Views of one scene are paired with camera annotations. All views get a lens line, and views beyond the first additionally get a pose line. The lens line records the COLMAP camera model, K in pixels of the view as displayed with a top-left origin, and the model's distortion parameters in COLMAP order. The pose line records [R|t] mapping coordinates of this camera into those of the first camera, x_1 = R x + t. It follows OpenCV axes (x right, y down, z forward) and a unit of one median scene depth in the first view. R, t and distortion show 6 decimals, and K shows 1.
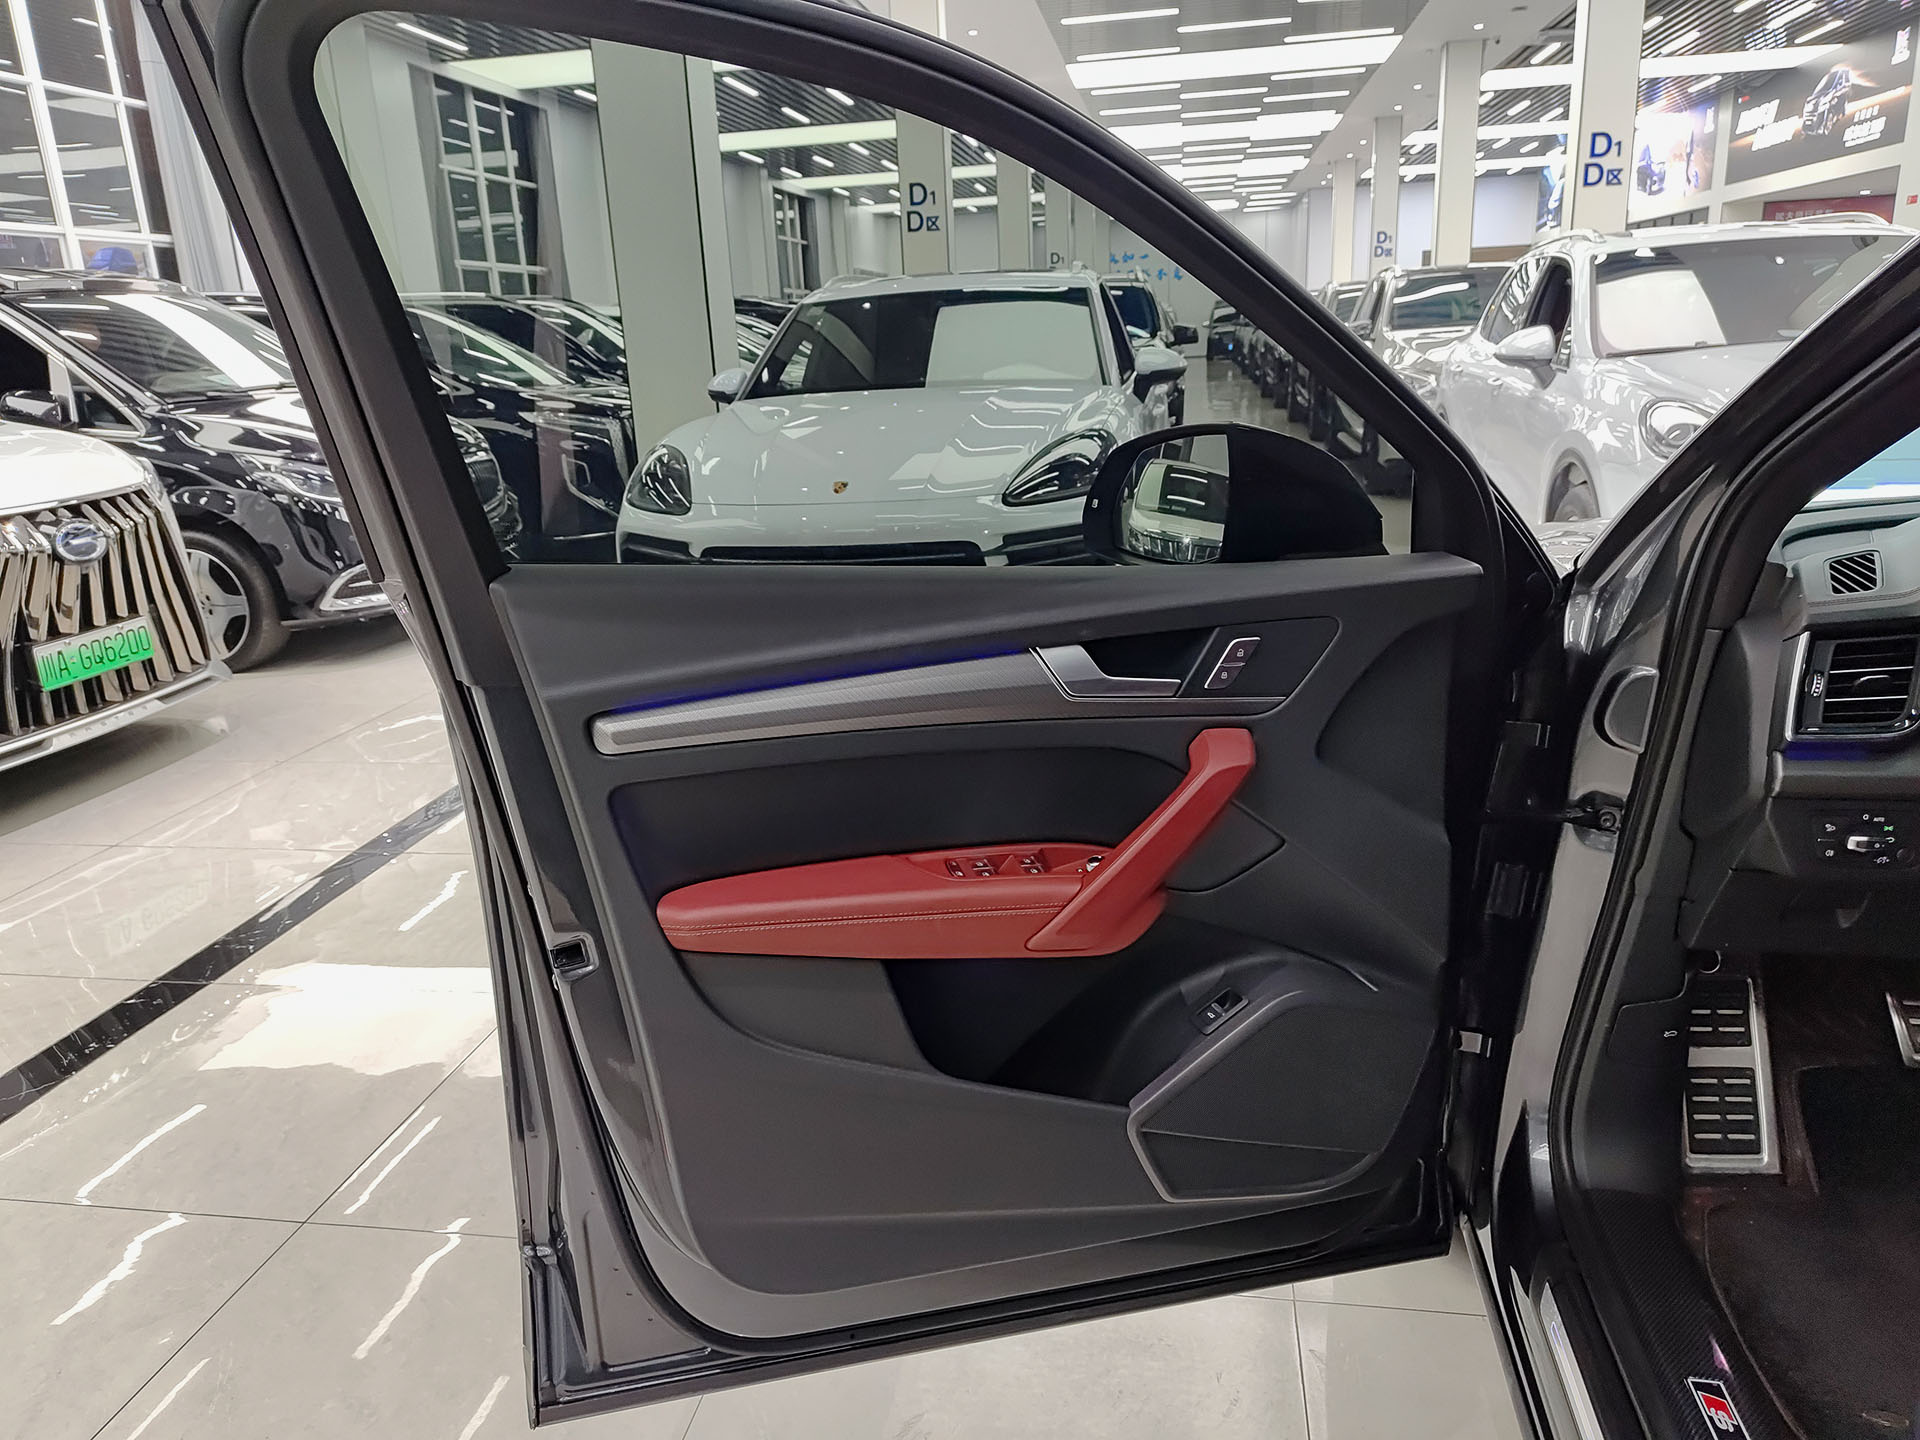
lens RADIAL K [[1337.4, 0, 960.0], [0, 1337.4, 720.0], [0, 0, 1]] dist [0.010217, 0.000303]
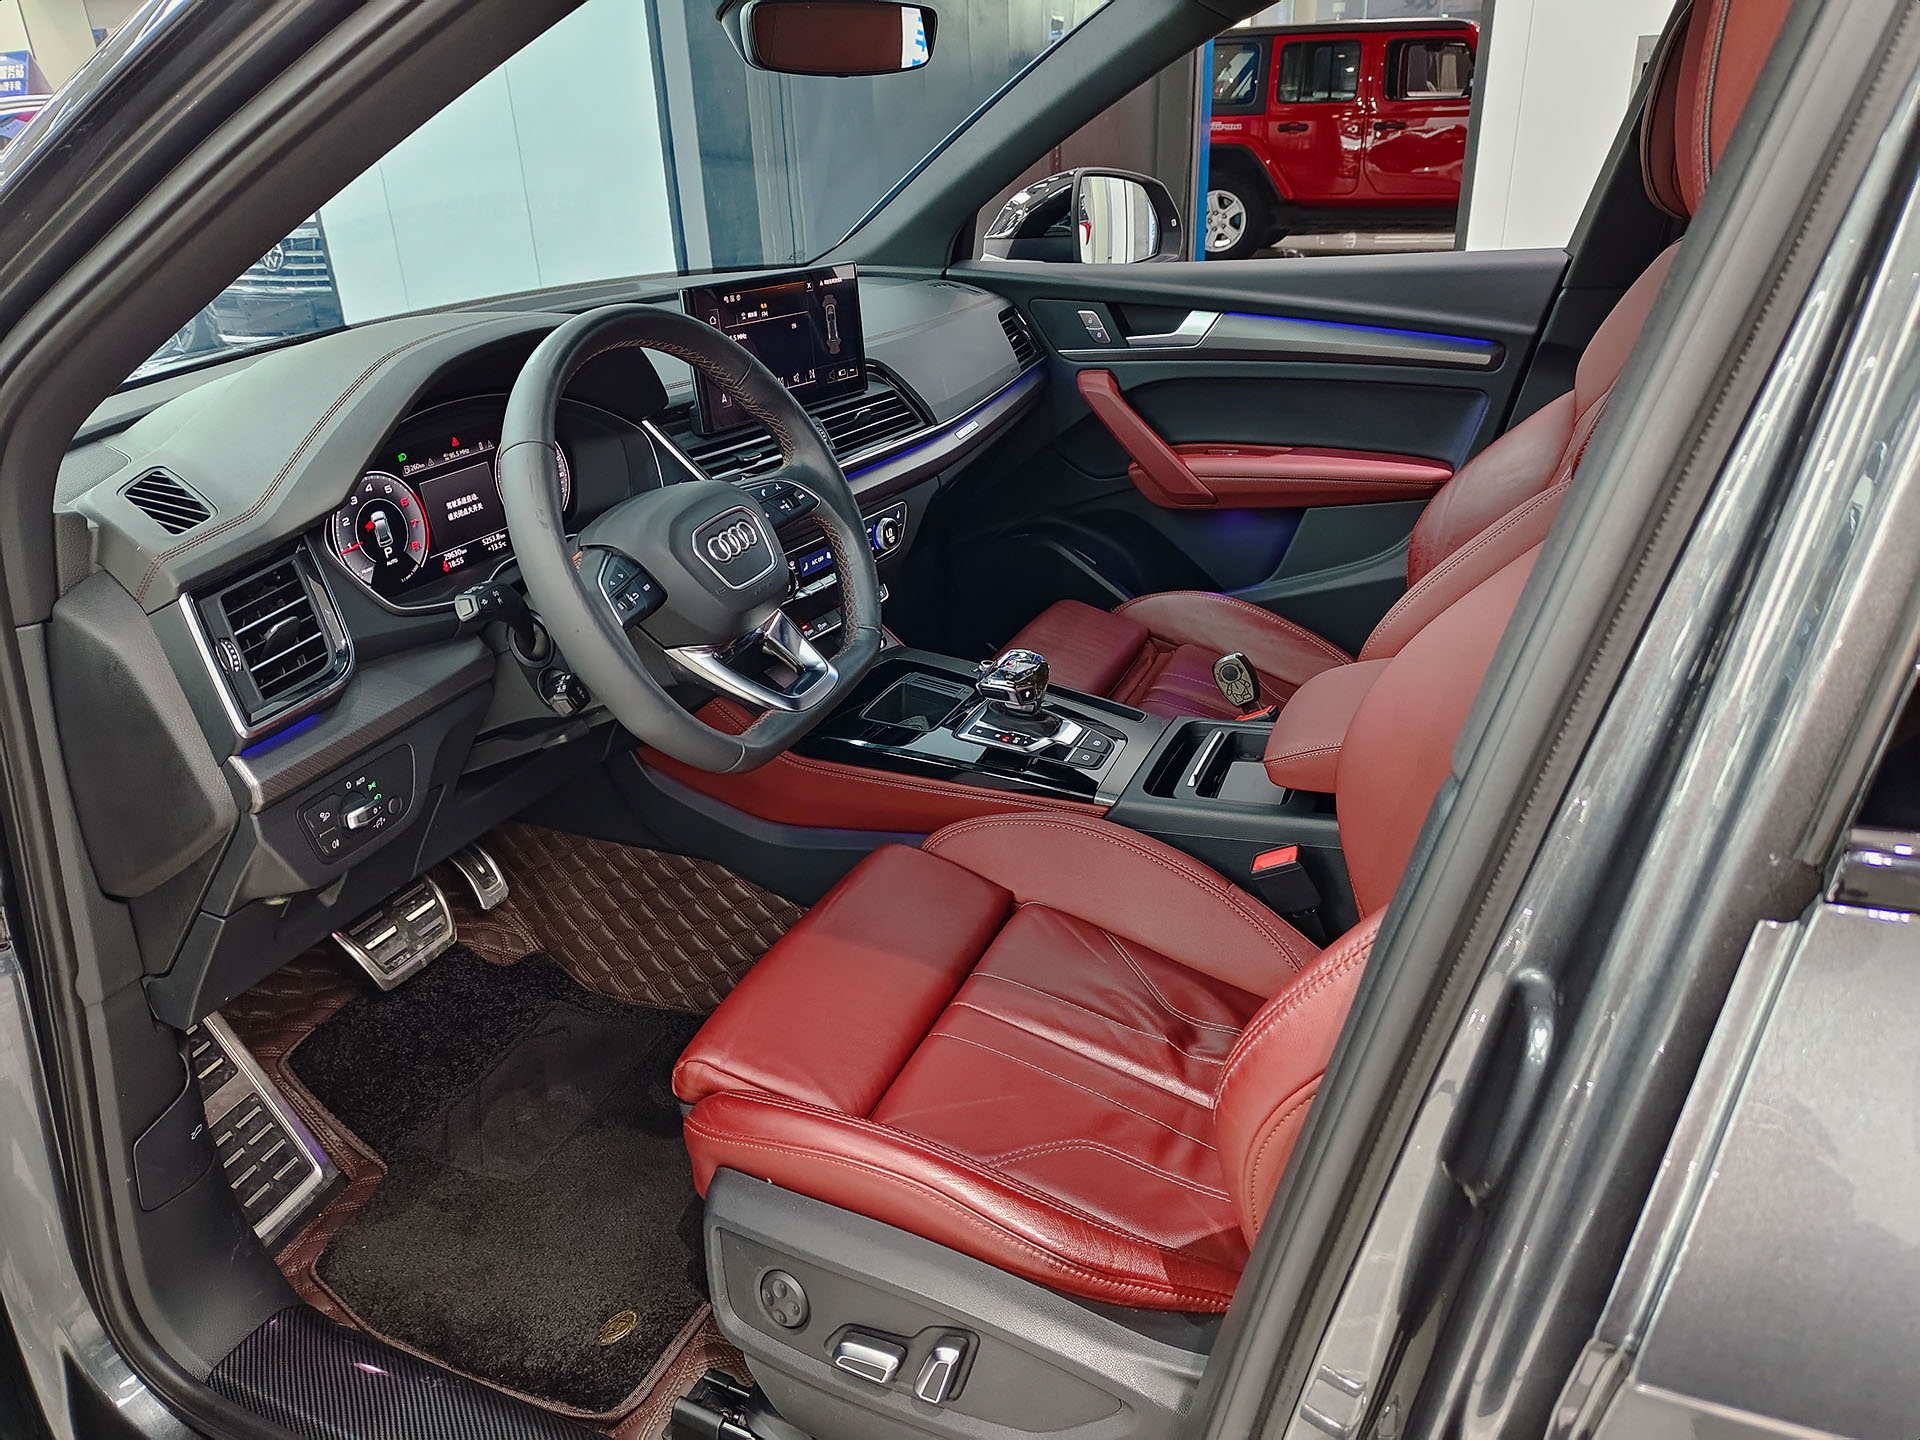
lens RADIAL K [[1337.5, 0, 961.0], [0, 1337.5, 700.4], [0, 0, 1]] dist [0.003504, 0.002305]
pose [[0.239339, -0.365855, 0.899370, 0.008396], [0.297299, 0.909414, 0.290824, -0.016054], [-0.924300, 0.197776, 0.326427, 0.061331]]
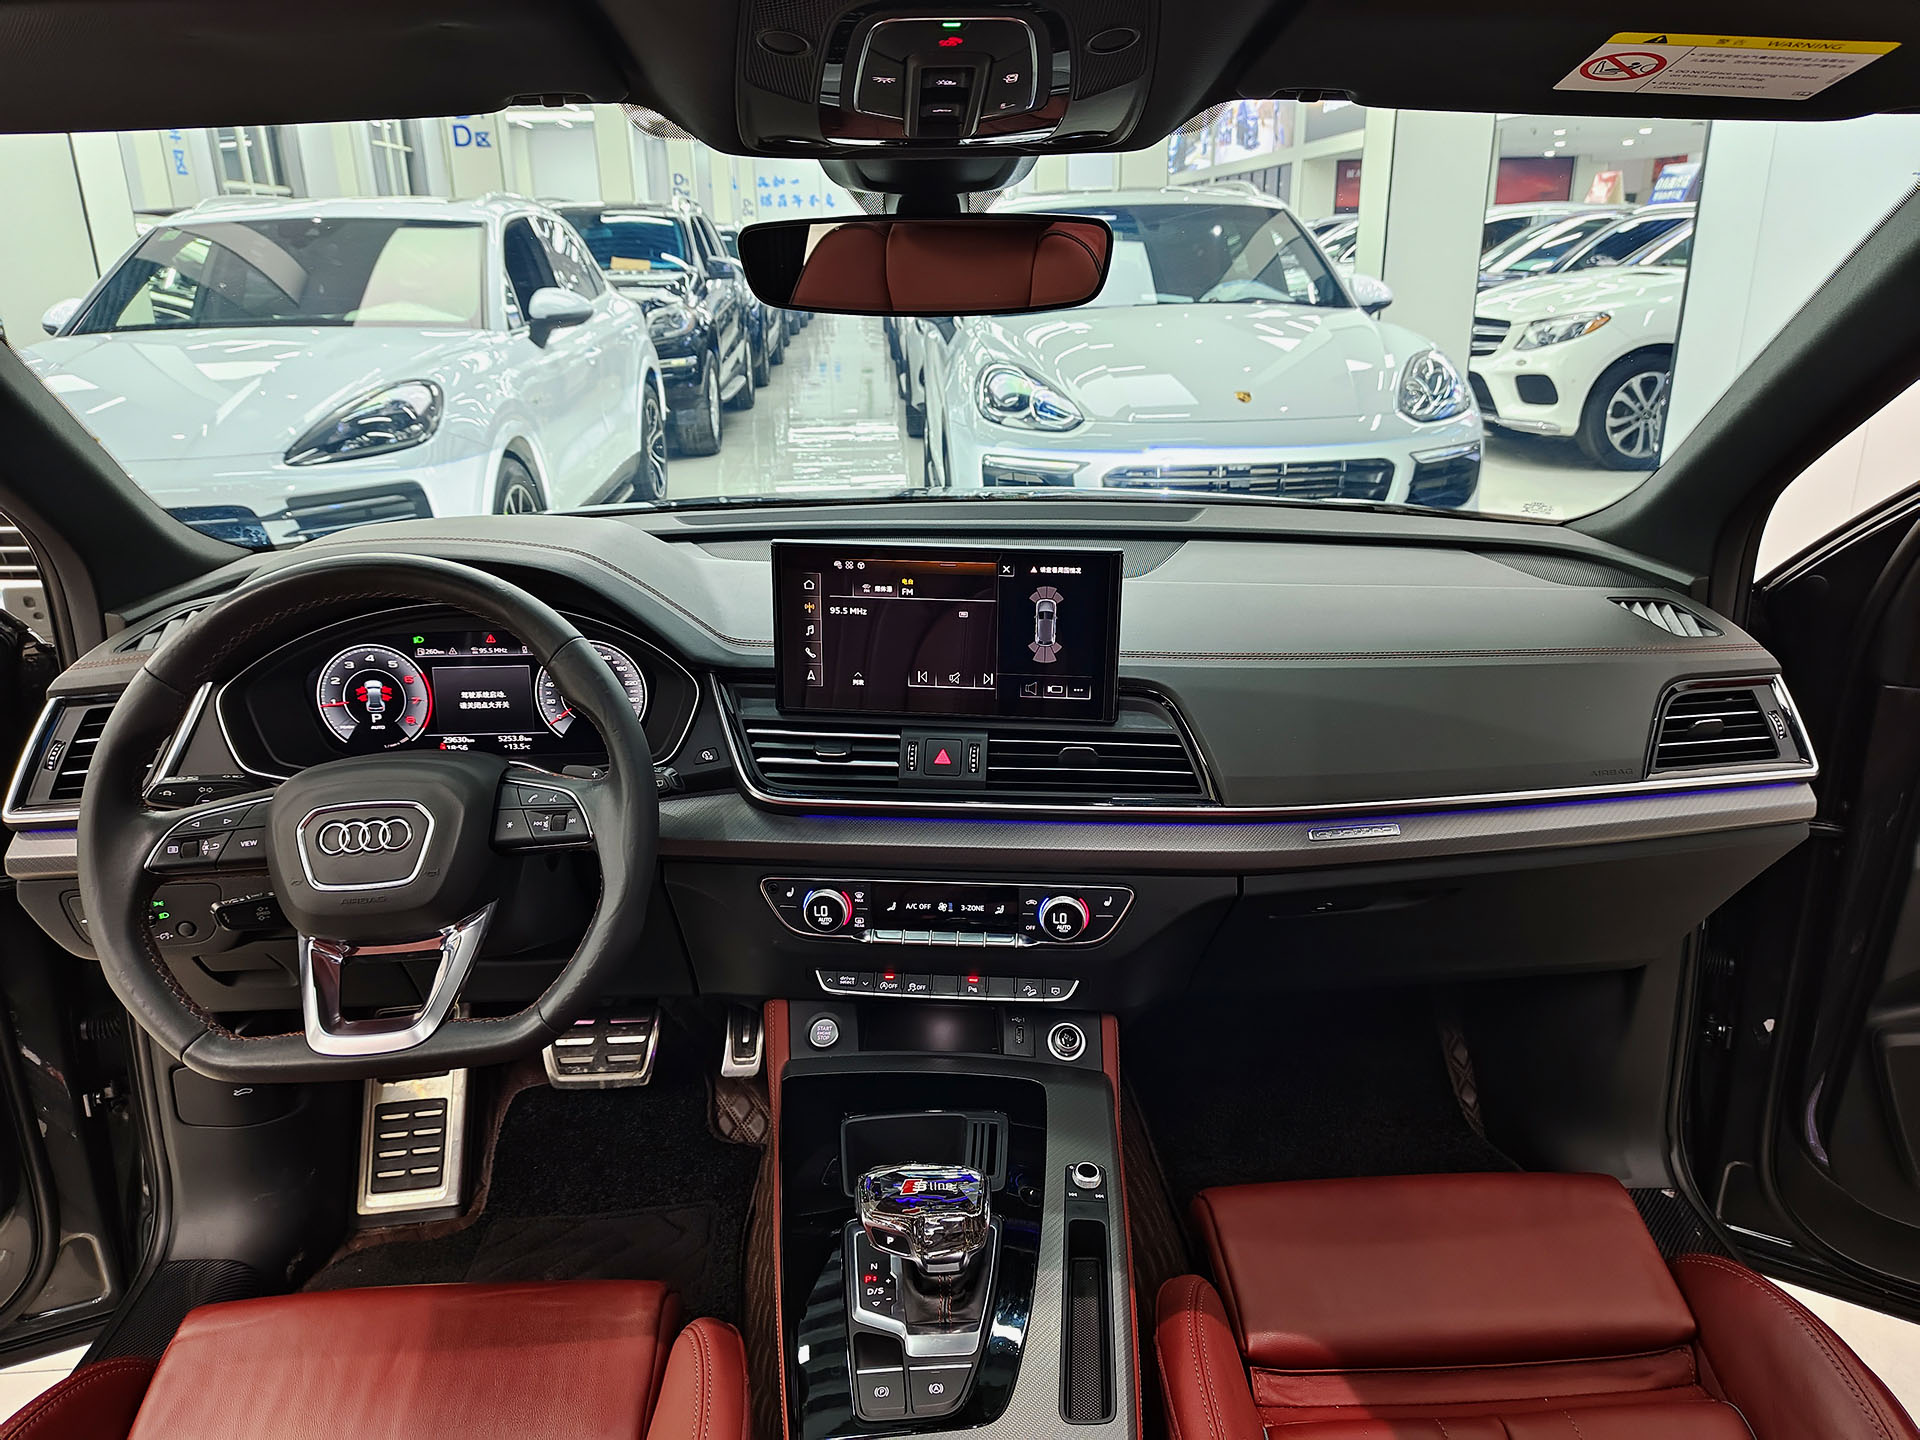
lens RADIAL K [[1337.5, 0, 961.0], [0, 1337.5, 700.4], [0, 0, 1]] dist [0.003504, 0.002305]
pose [[0.969691, -0.045620, 0.240036, 0.162776], [0.036710, 0.998465, 0.041464, -0.012864], [-0.241559, -0.031396, 0.969878, -0.007092]]
